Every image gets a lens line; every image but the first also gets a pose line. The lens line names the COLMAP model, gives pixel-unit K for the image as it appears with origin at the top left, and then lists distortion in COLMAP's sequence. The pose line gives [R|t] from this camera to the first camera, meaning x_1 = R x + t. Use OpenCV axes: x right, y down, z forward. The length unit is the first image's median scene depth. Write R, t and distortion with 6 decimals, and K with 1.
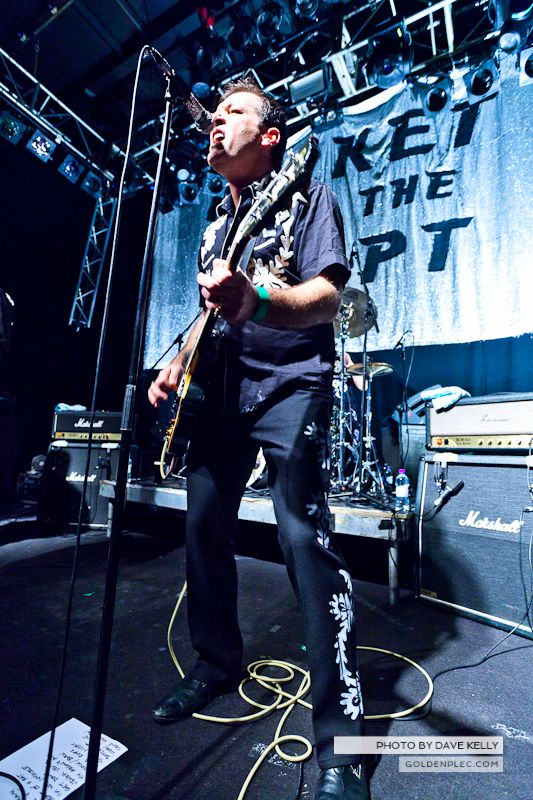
lens RADIAL K [[412.0, 0, 265.3], [0, 412.0, 393.9], [0, 0, 1]] dist [-0.056087, 0.025479]
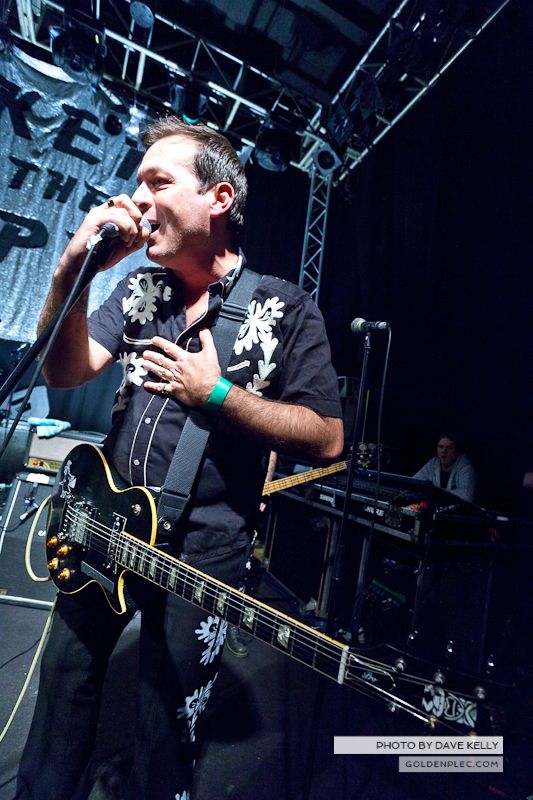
lens RADIAL K [[398.9, 0, 266.4], [0, 398.9, 406.1], [0, 0, 1]] dist [-0.050962, 0.019311]
pose [[0.575857, 0.130952, 0.806994, -0.069607], [-0.251745, 0.967529, 0.022639, -0.131556], [-0.777826, -0.216193, 0.590125, -0.083525]]
